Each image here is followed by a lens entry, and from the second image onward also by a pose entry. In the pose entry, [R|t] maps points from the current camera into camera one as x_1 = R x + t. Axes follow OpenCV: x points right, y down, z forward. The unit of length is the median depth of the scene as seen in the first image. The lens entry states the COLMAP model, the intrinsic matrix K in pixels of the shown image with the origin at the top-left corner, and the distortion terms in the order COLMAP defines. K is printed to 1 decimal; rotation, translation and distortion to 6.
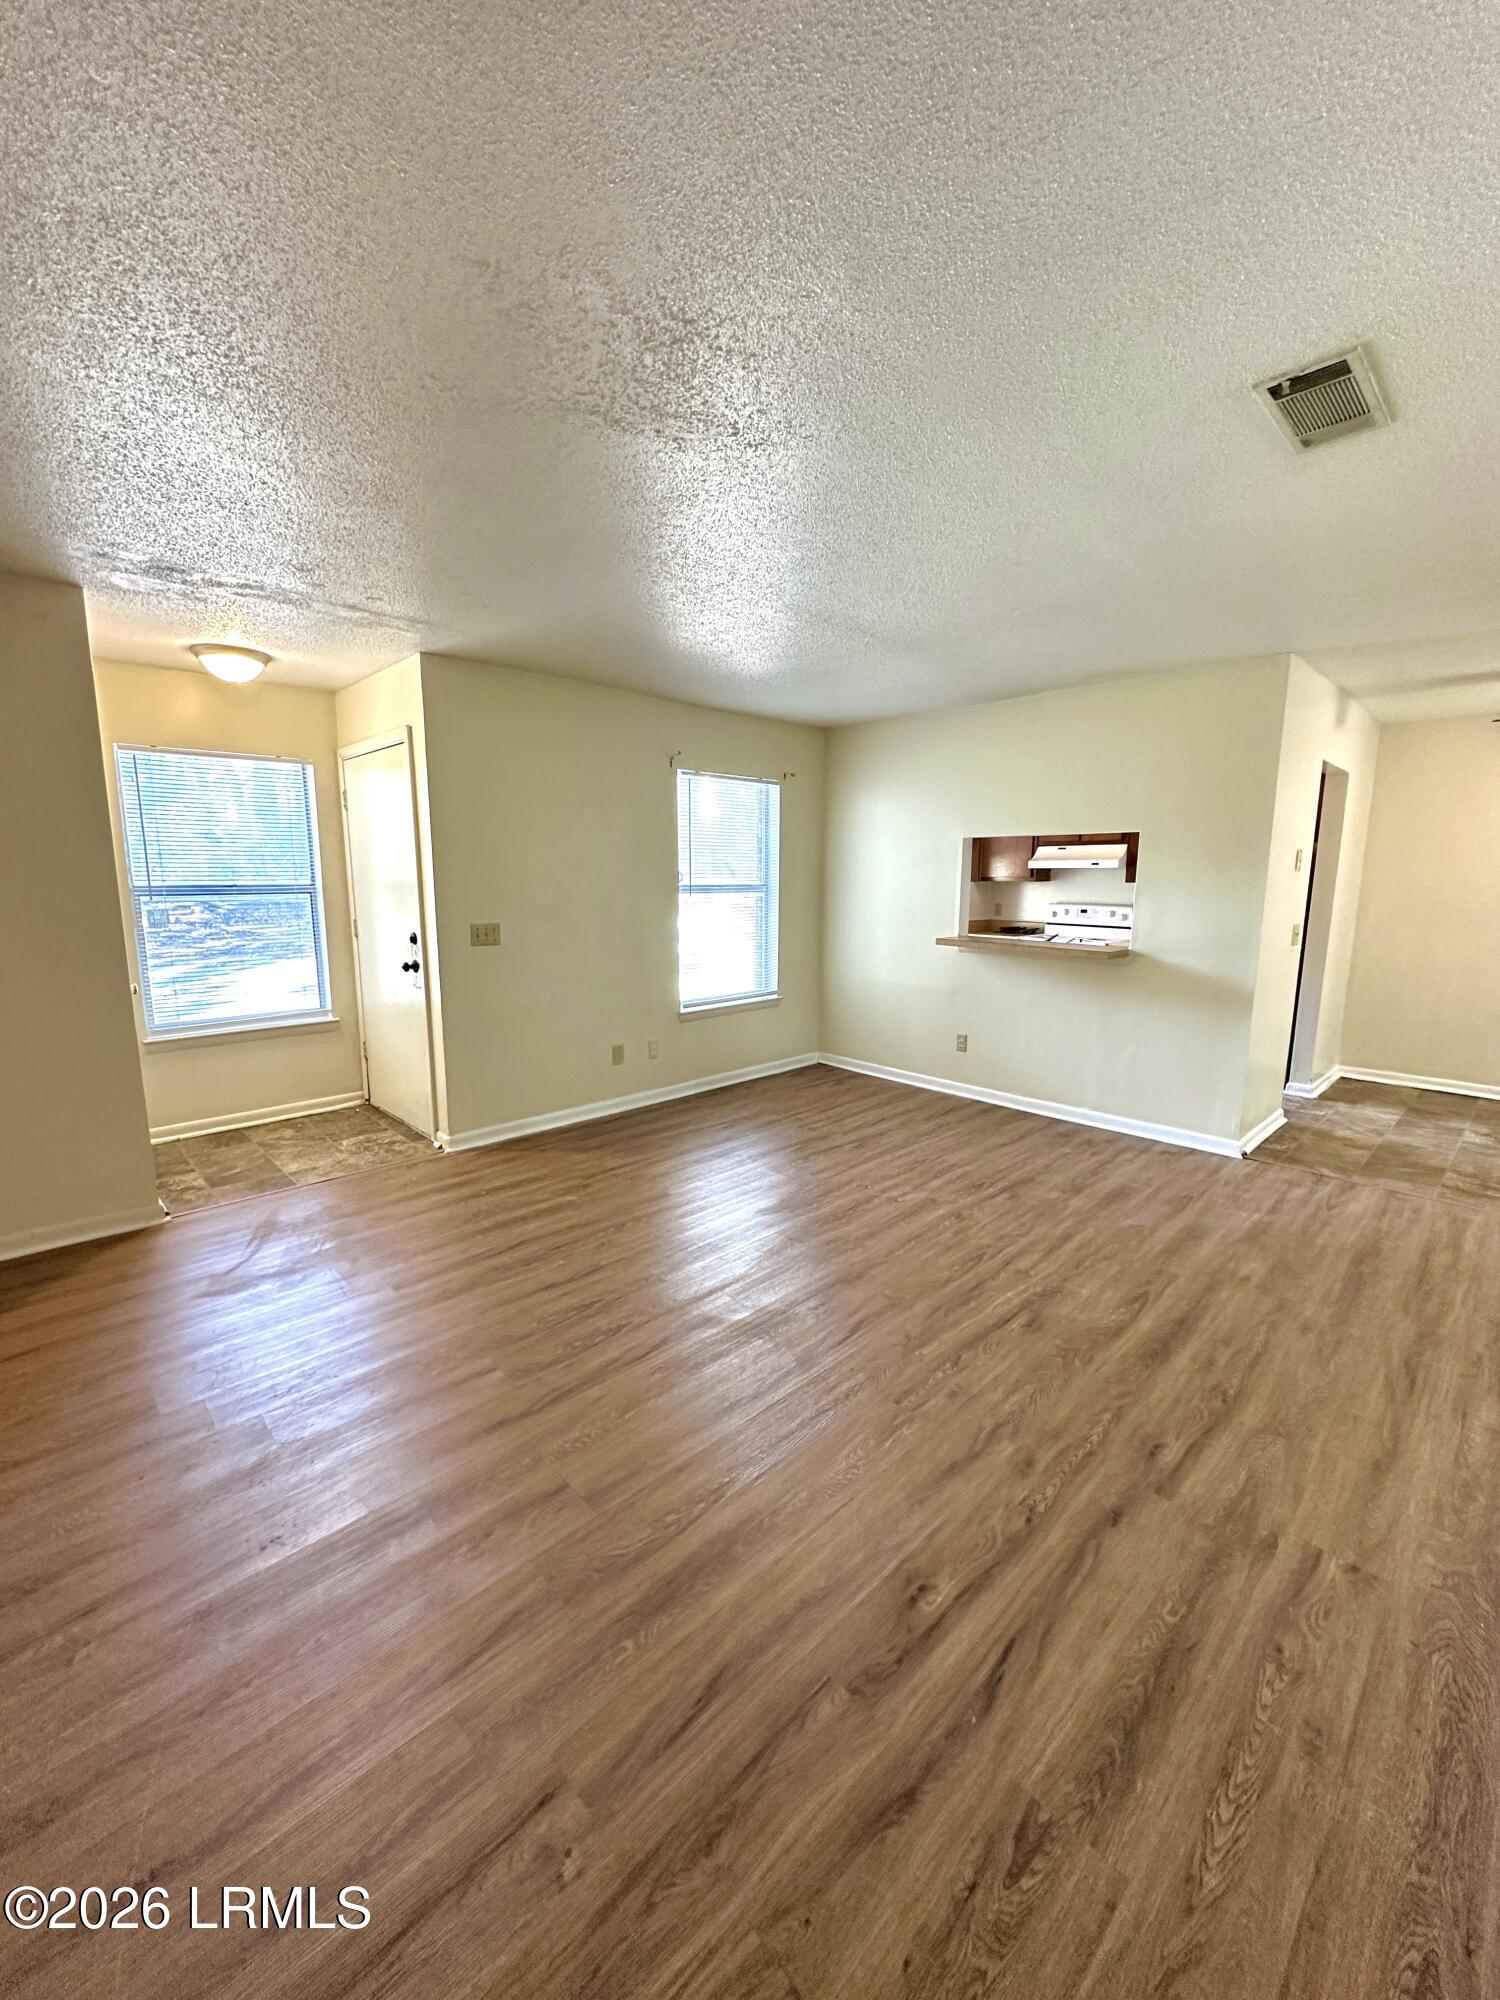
lens RADIAL K [[795.8, 0, 750.0], [0, 795.8, 1000.0], [0, 0, 1]] dist [-0.009684, 0.000985]
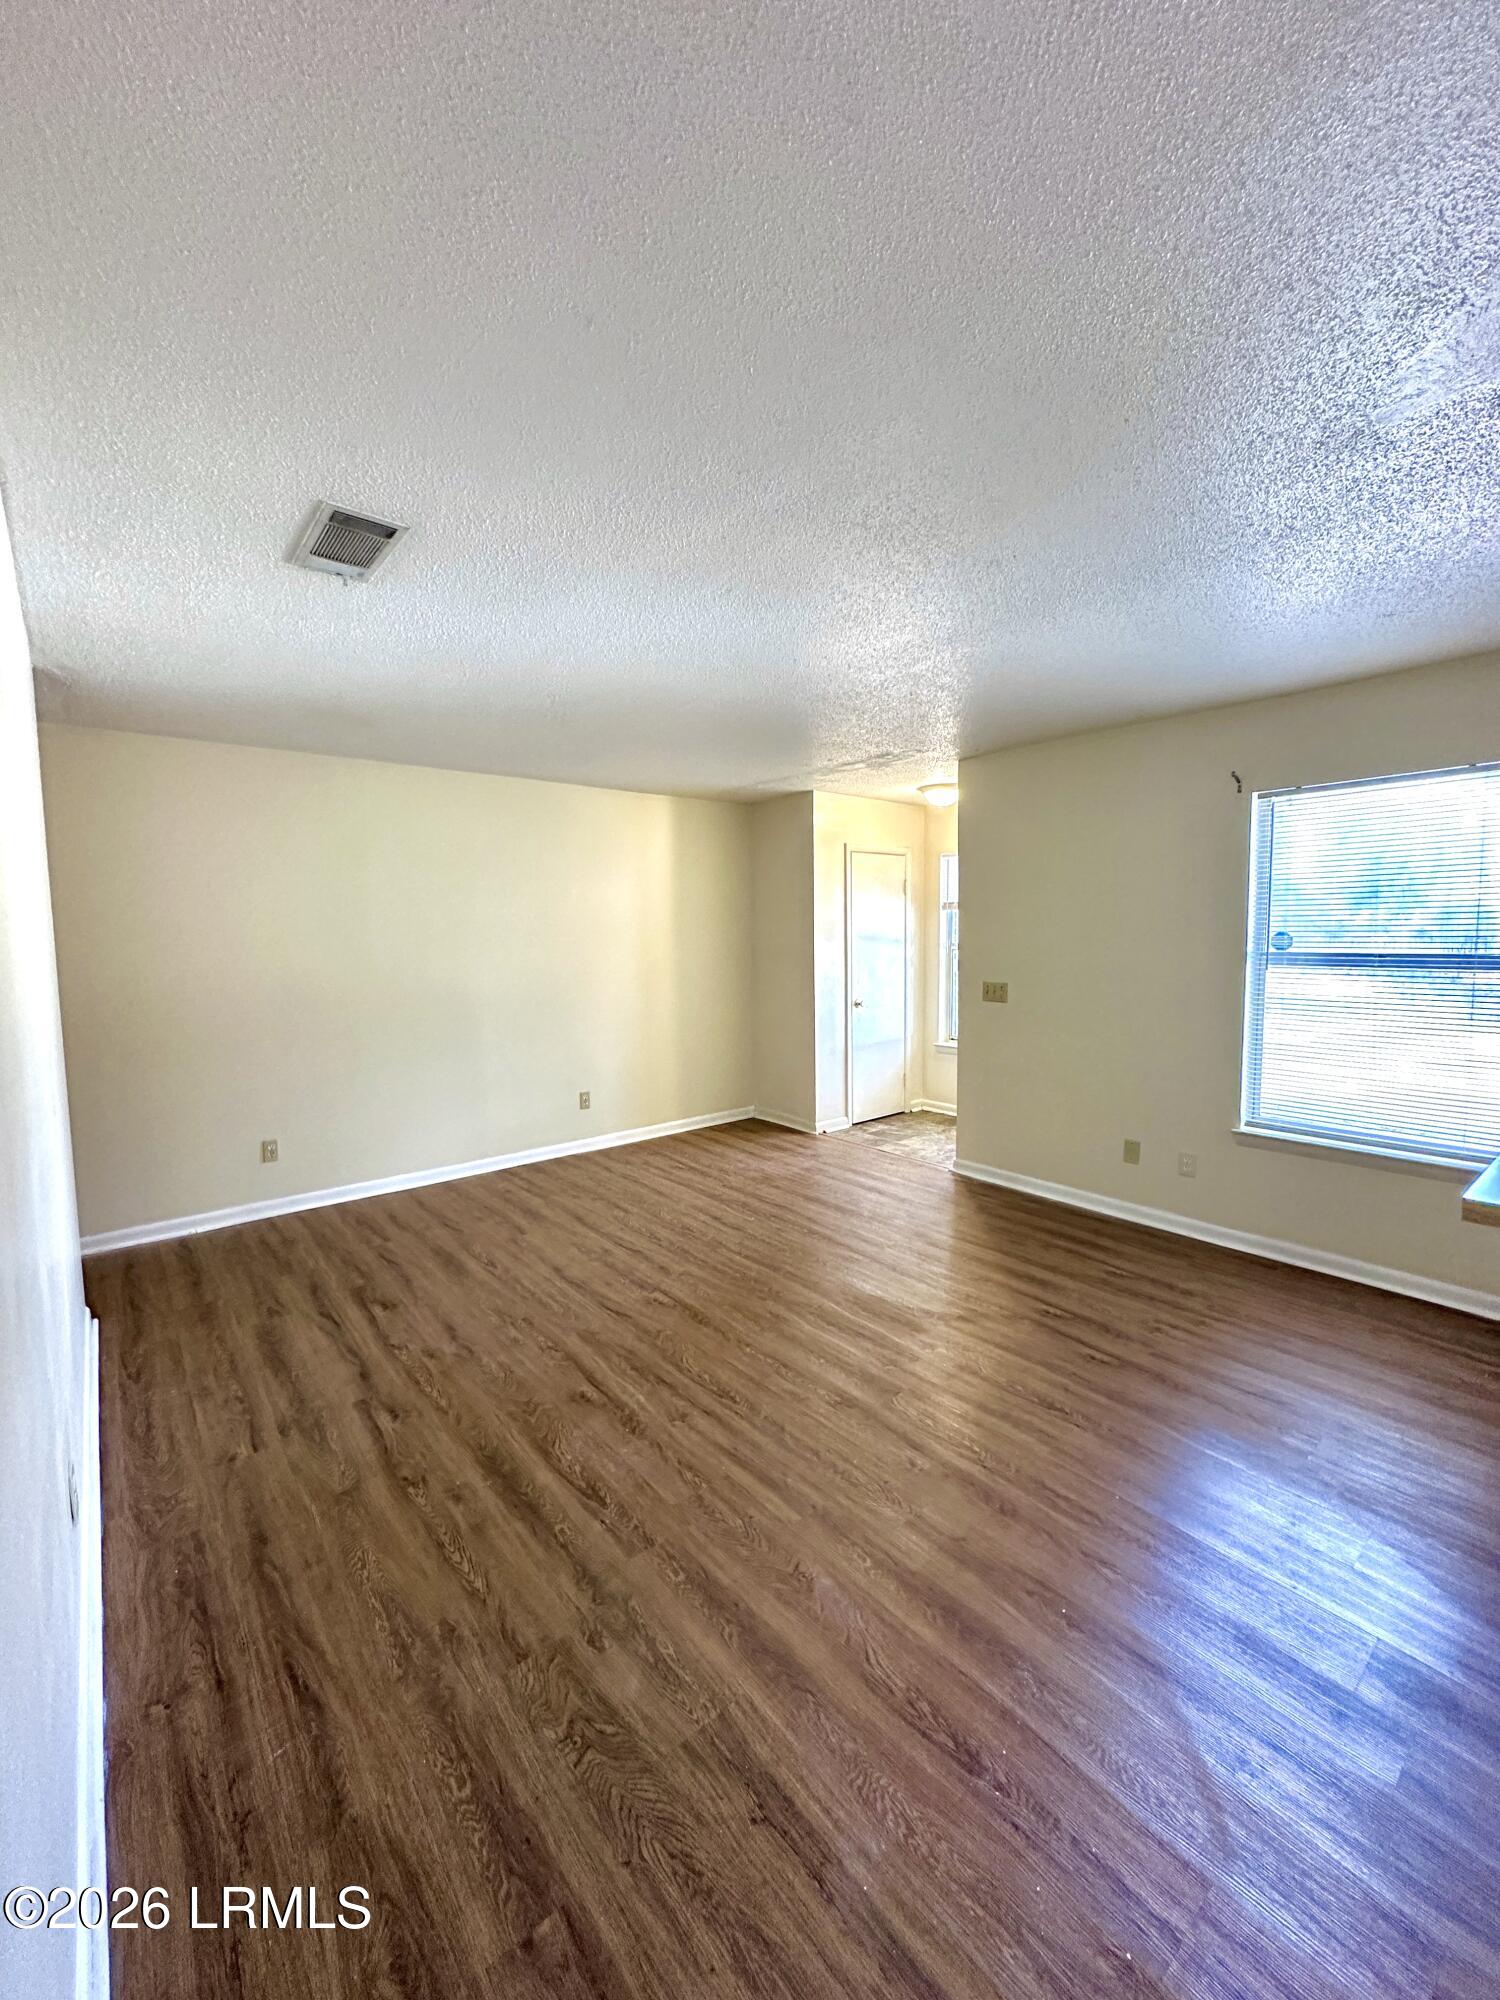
lens RADIAL K [[795.8, 0, 750.0], [0, 795.8, 1000.0], [0, 0, 1]] dist [-0.009684, 0.000985]
pose [[-0.077841, 0.085934, -0.993255, 1.226444], [-0.146117, 0.984537, 0.096631, -0.198279], [0.986200, 0.152653, -0.064081, 1.143934]]
